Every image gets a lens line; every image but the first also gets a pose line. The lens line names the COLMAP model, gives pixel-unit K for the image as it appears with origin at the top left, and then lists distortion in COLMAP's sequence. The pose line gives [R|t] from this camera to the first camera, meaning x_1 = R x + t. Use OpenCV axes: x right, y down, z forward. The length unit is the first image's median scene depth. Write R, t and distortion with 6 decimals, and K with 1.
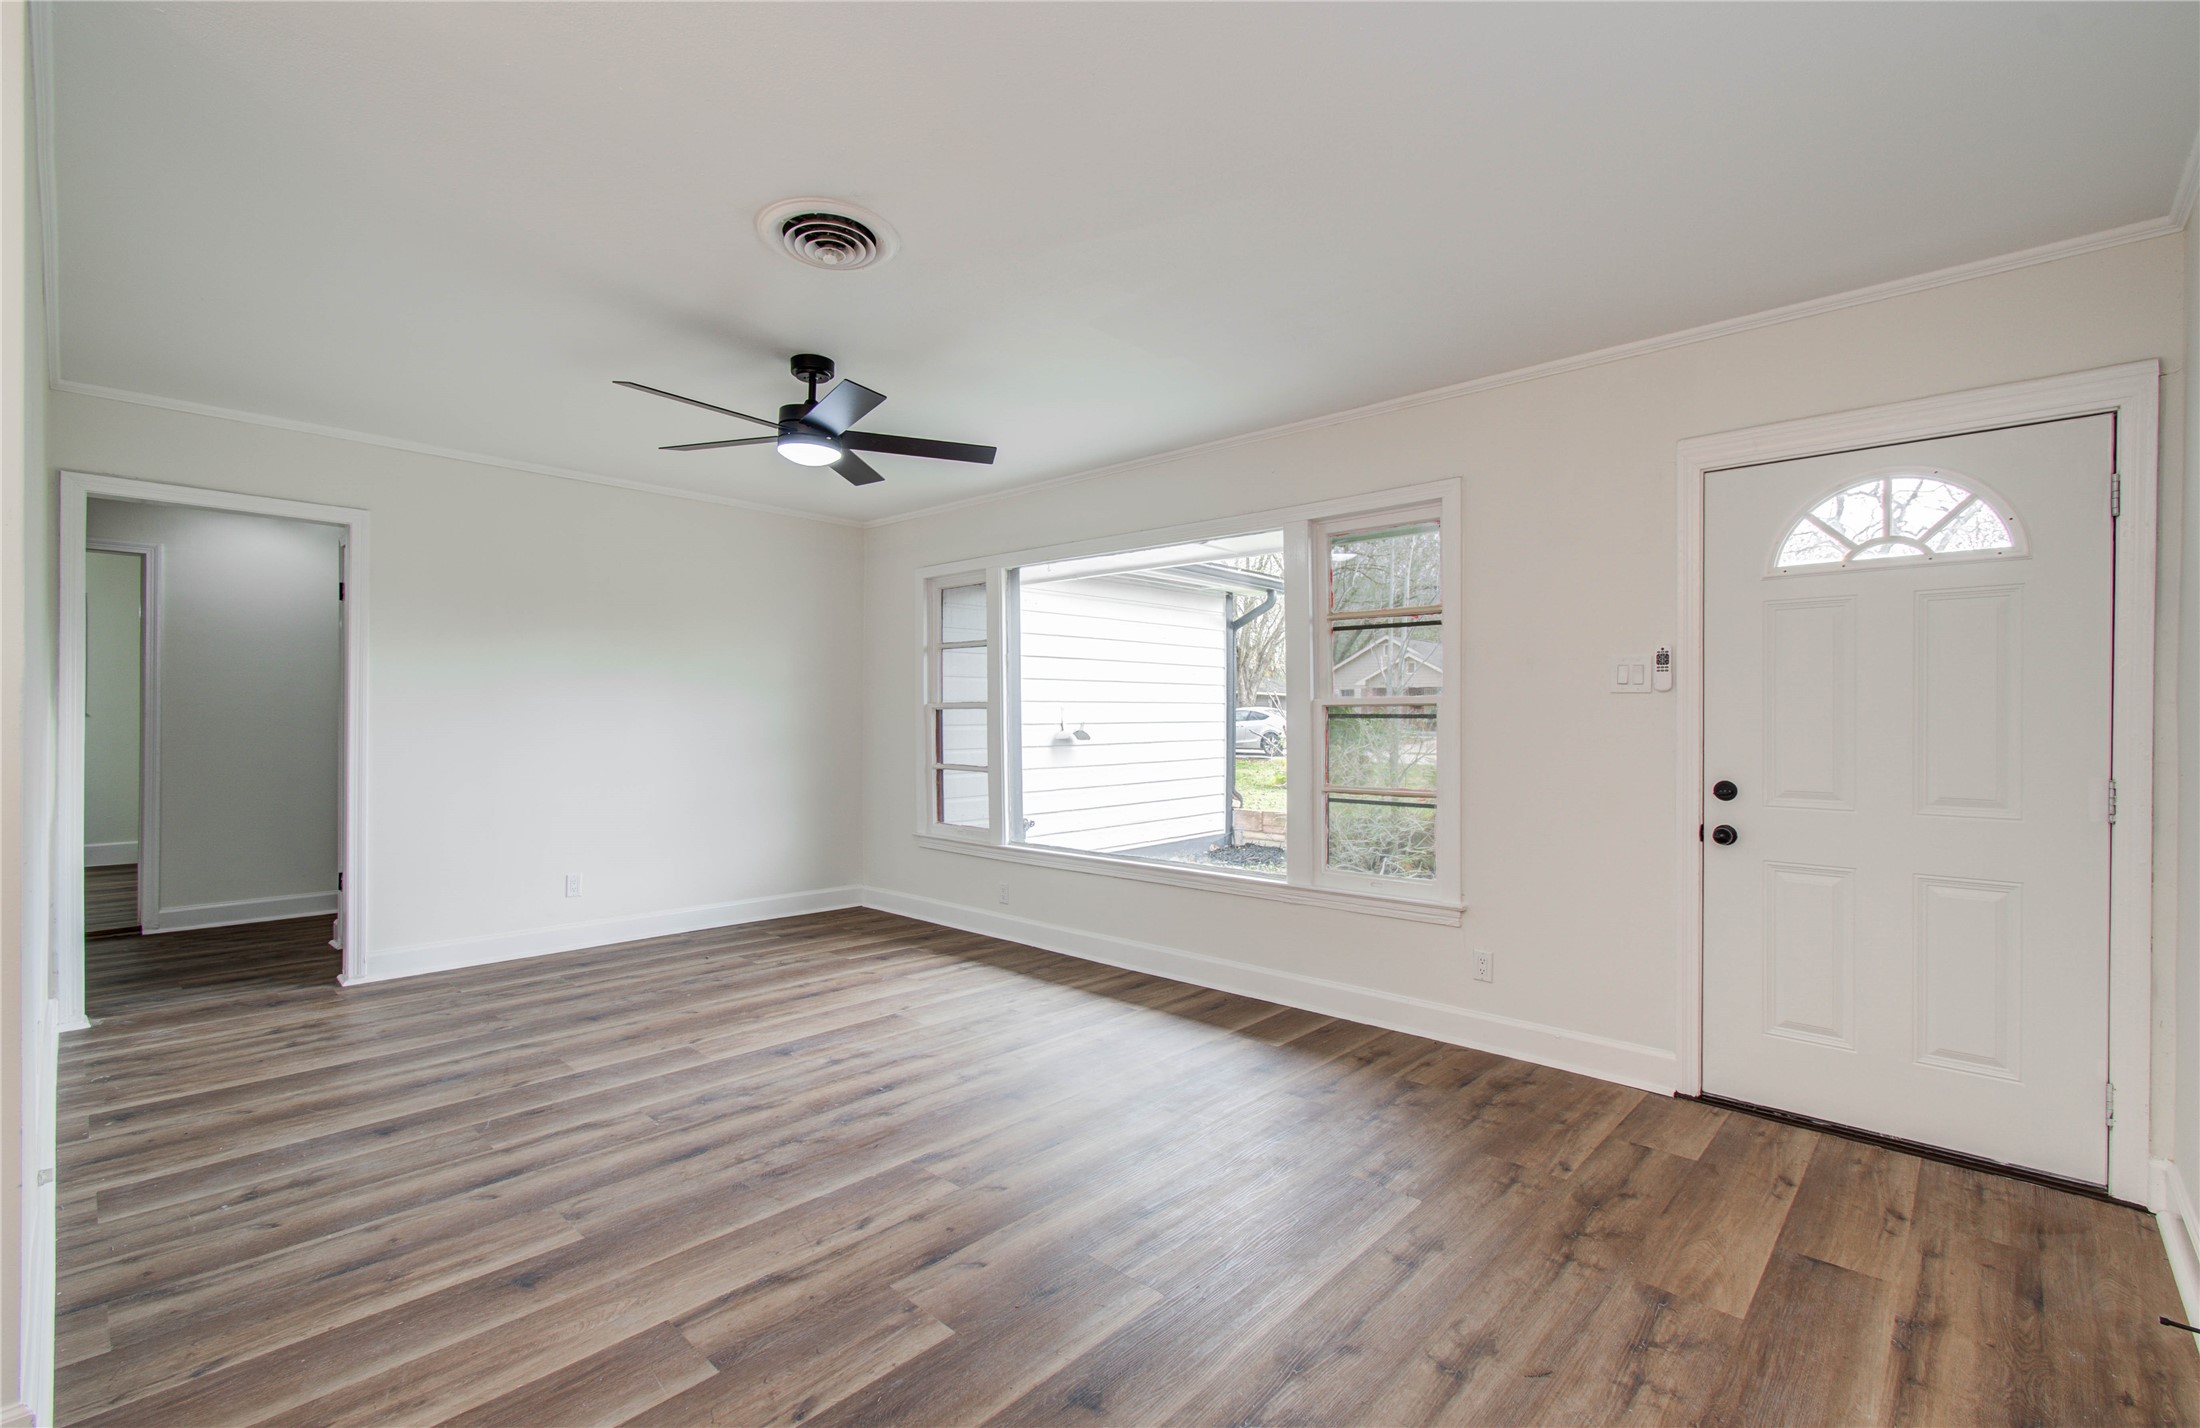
lens RADIAL K [[962.4, 0, 1093.7], [0, 962.4, 729.7], [0, 0, 1]] dist [0.000674, 0.000469]
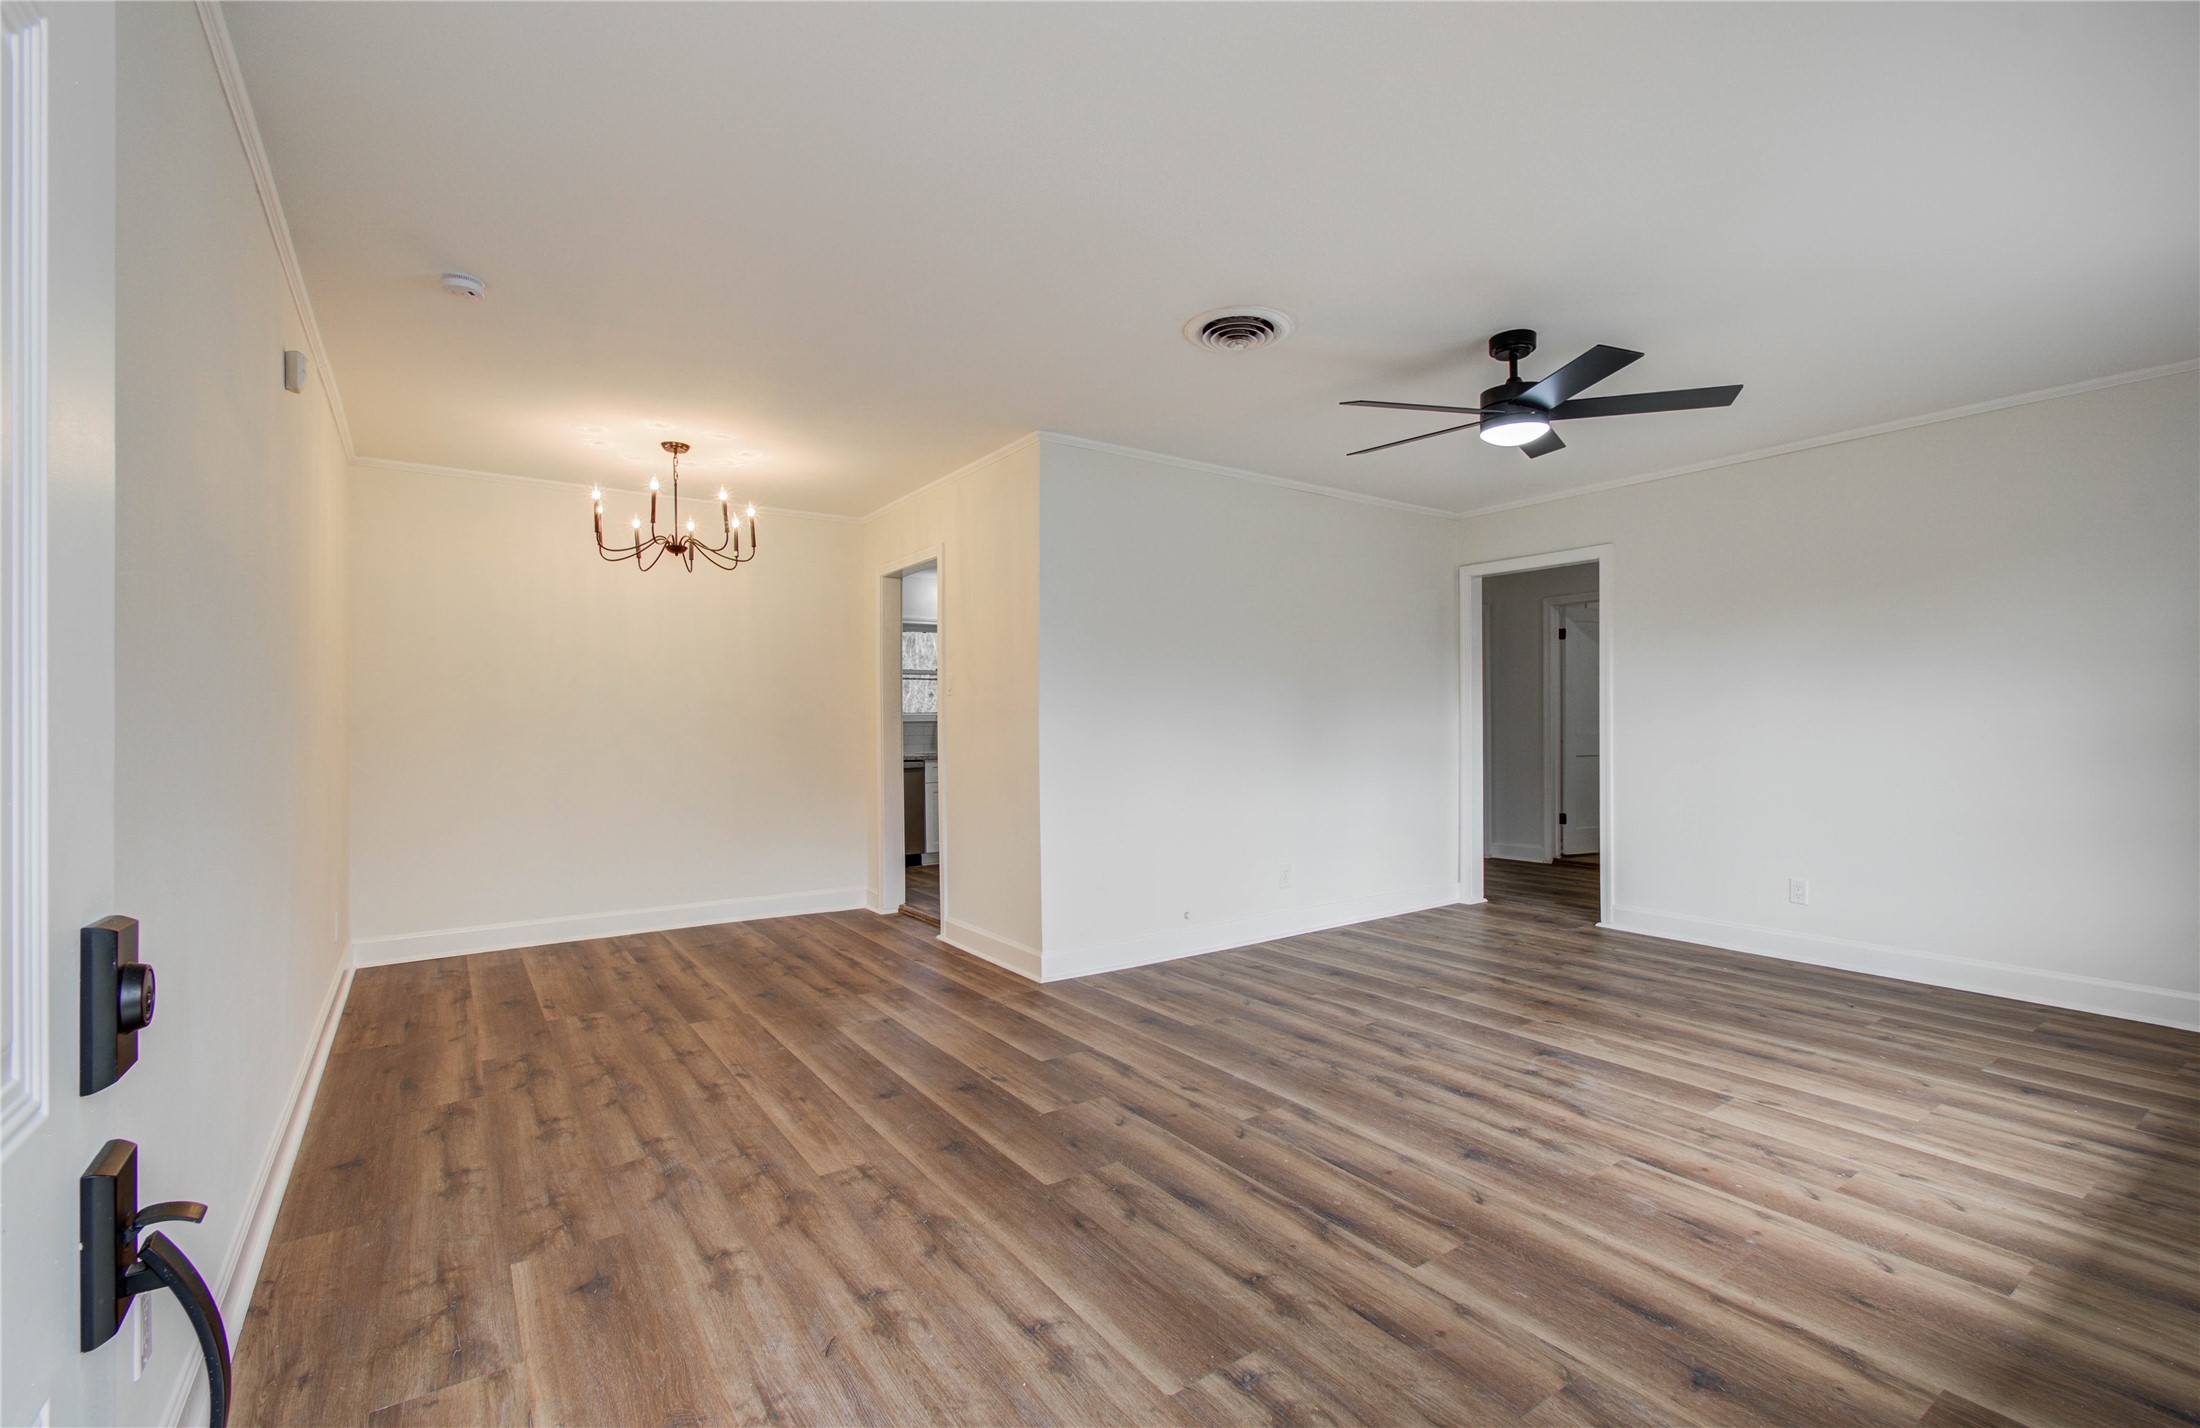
lens RADIAL K [[962.4, 0, 1093.7], [0, 962.4, 729.7], [0, 0, 1]] dist [0.000674, 0.000469]
pose [[-0.217429, 0.001736, -0.976075, 0.779724], [-0.005637, 0.999980, 0.003035, 0.013300], [0.976060, 0.006162, -0.217414, 0.837492]]
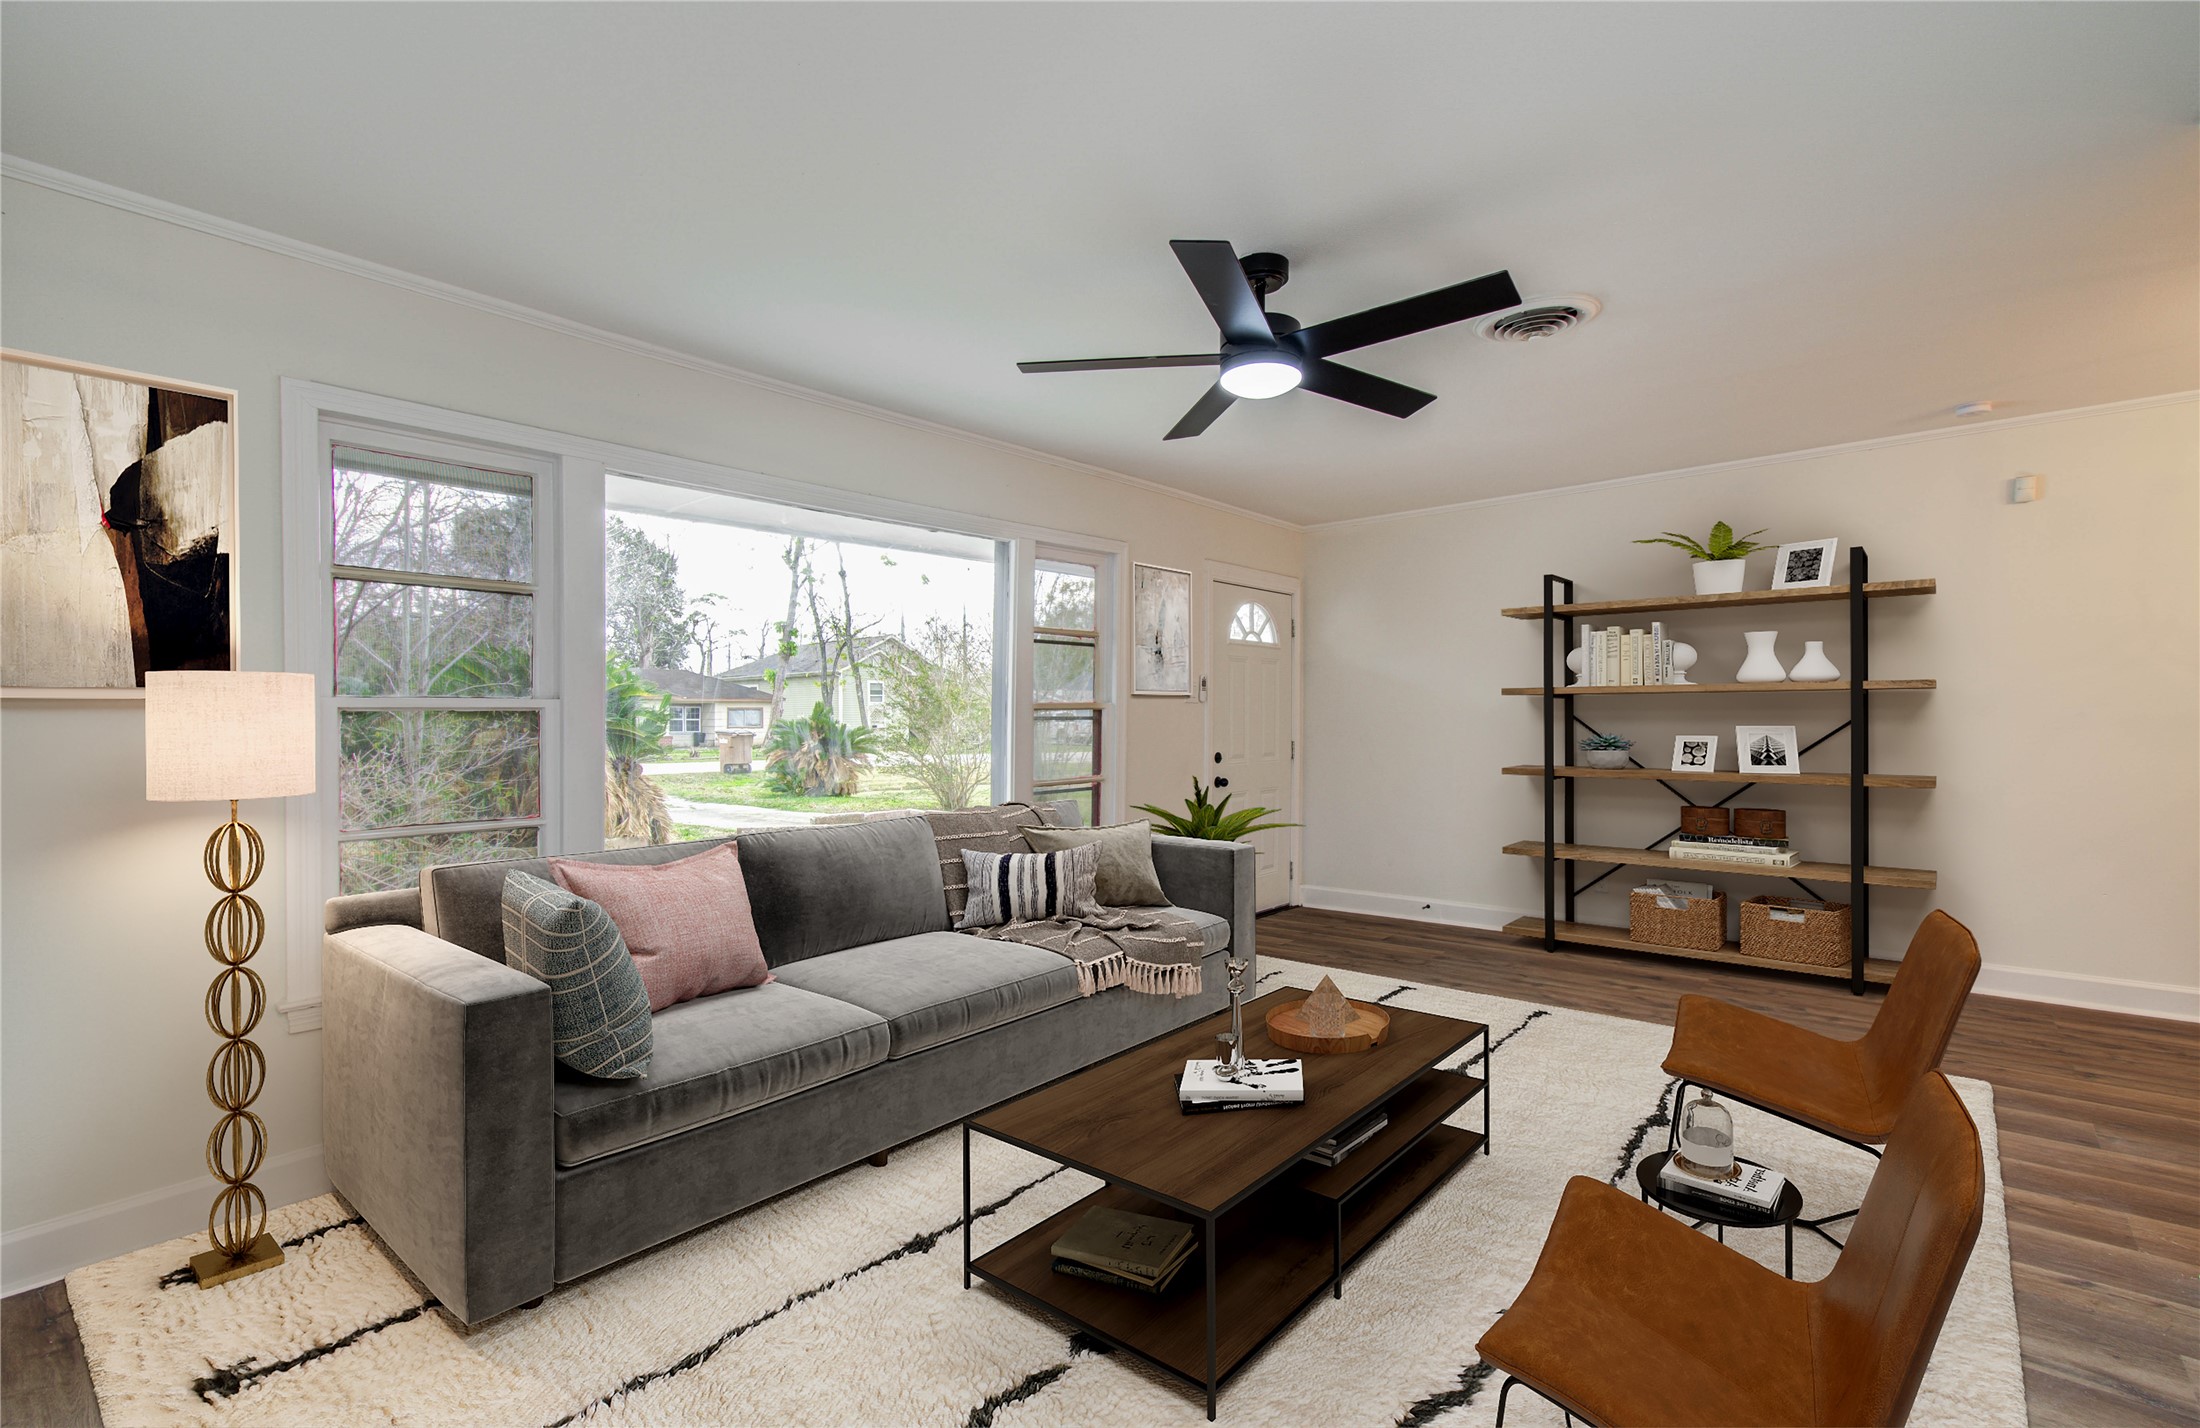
lens RADIAL K [[954.2, 0, 1100.0], [0, 954.2, 714.0], [0, 0, 1]] dist [0.002495, -0.000003]
pose [[-0.022989, 0.001426, 0.999735, -1.139257], [0.017000, 0.999855, -0.001035, -0.018208], [-0.999591, 0.016972, -0.023010, 1.220530]]
